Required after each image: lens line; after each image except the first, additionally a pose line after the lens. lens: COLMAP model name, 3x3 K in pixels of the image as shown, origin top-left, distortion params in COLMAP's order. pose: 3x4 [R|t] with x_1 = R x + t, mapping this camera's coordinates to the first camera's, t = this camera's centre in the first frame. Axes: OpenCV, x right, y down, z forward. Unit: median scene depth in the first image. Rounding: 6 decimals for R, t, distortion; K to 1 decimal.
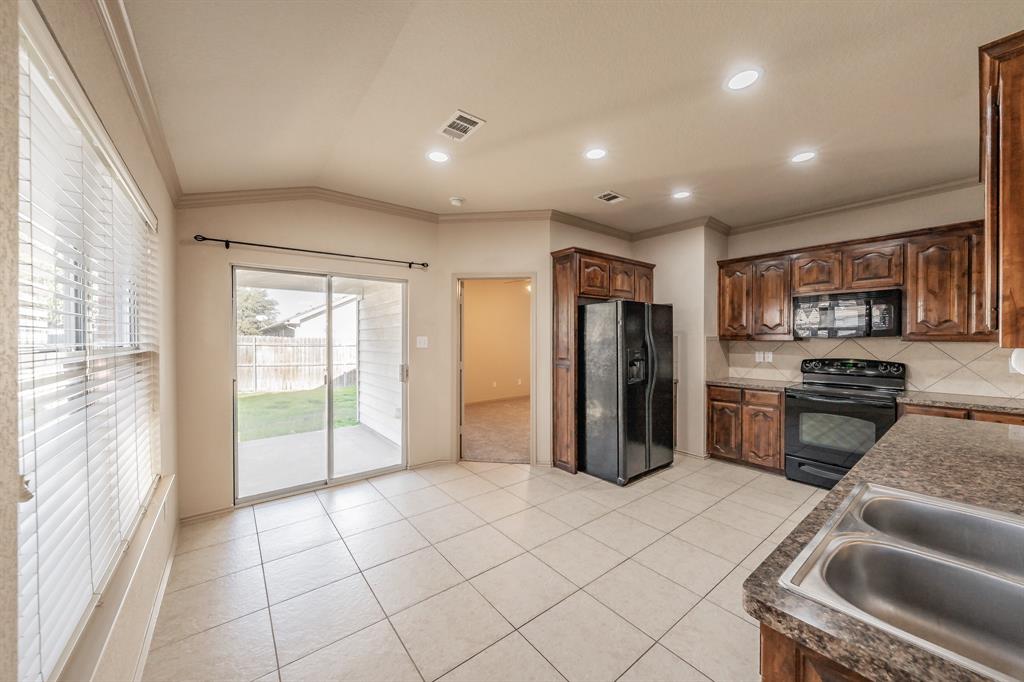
lens RADIAL K [[377.5, 0, 535.5], [0, 377.5, 339.5], [0, 0, 1]] dist [-0.000175, 0.000046]
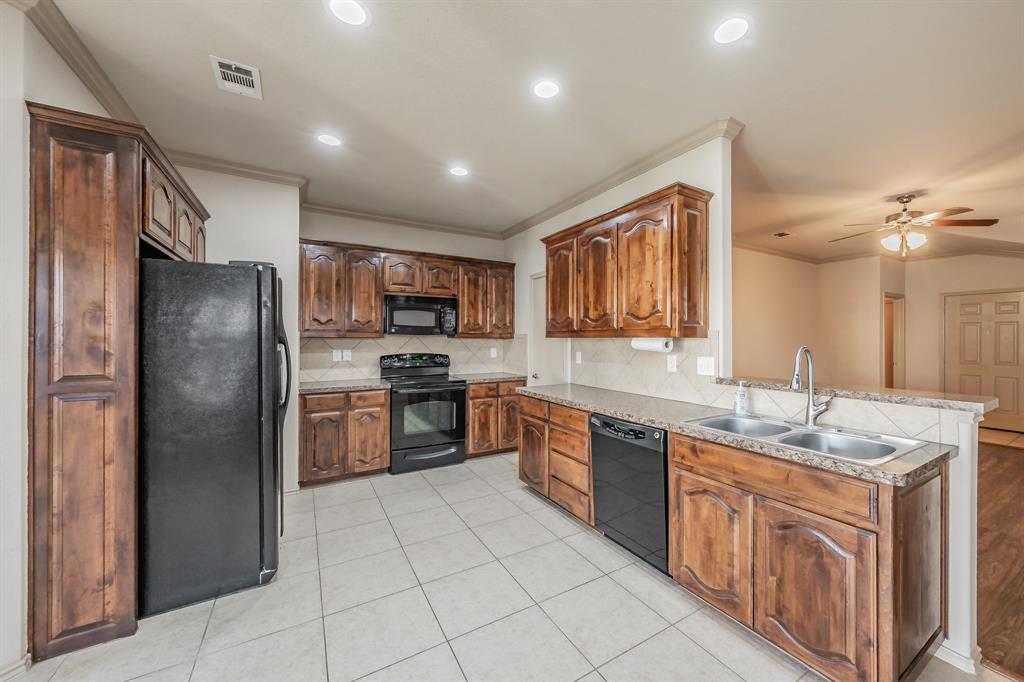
lens RADIAL K [[377.5, 0, 535.5], [0, 377.5, 339.5], [0, 0, 1]] dist [-0.000175, 0.000046]
pose [[0.153470, 0.001036, 0.988153, -0.273469], [-0.000538, 0.999999, -0.000965, 0.009634], [-0.988153, -0.000383, 0.153470, 0.472303]]
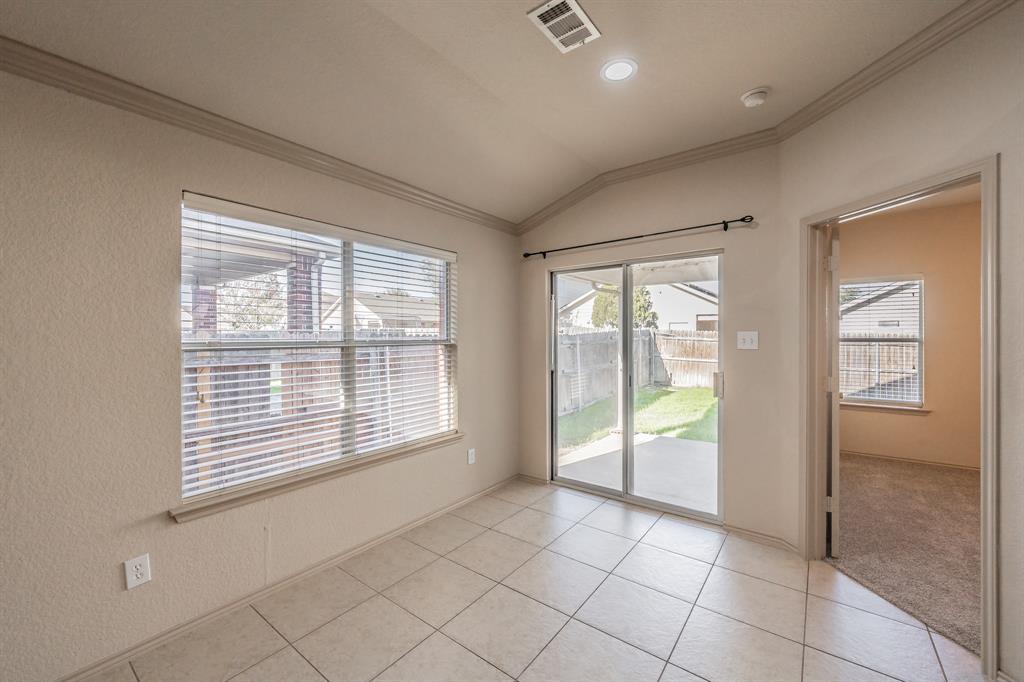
lens RADIAL K [[412.0, 0, 486.6], [0, 412.0, 336.5], [0, 0, 1]] dist [-0.002486, -0.000452]
pose [[0.188592, 0.001335, -0.982055, 0.333265], [-0.000853, 0.999999, 0.001195, -0.000169], [0.982055, 0.000612, 0.188593, 0.476930]]
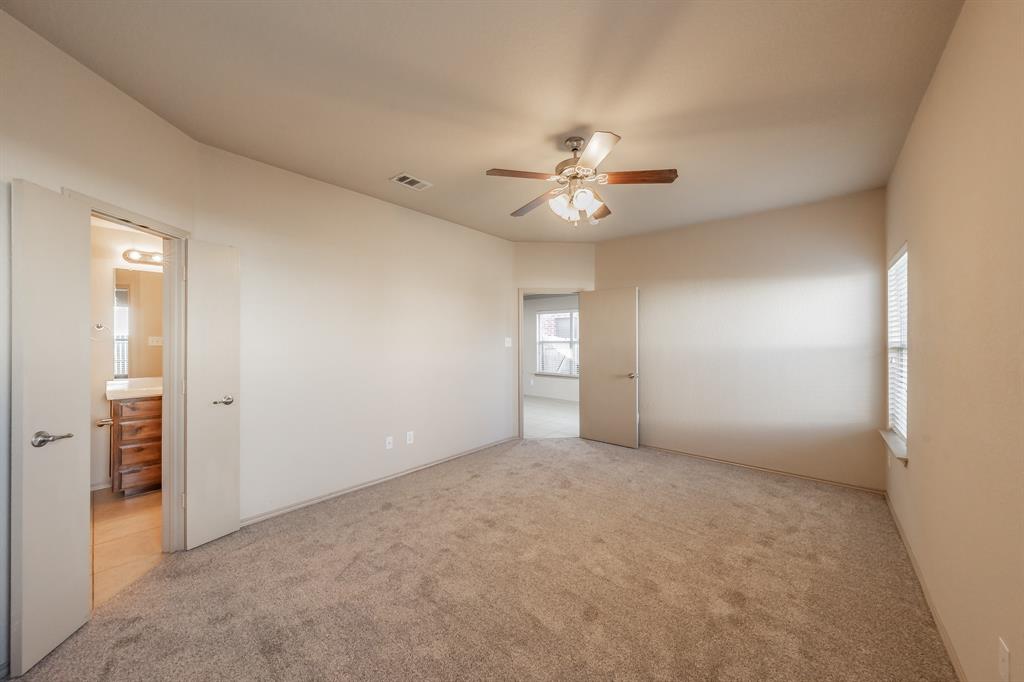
lens RADIAL K [[360.8, 0, 508.1], [0, 360.8, 337.7], [0, 0, 1]] dist [-0.000295, 0.000118]
pose [[-0.989808, 0.001766, -0.142395, 0.267264], [0.002409, 0.999988, -0.004339, -0.004558], [0.142385, -0.004637, -0.989800, 2.498827]]
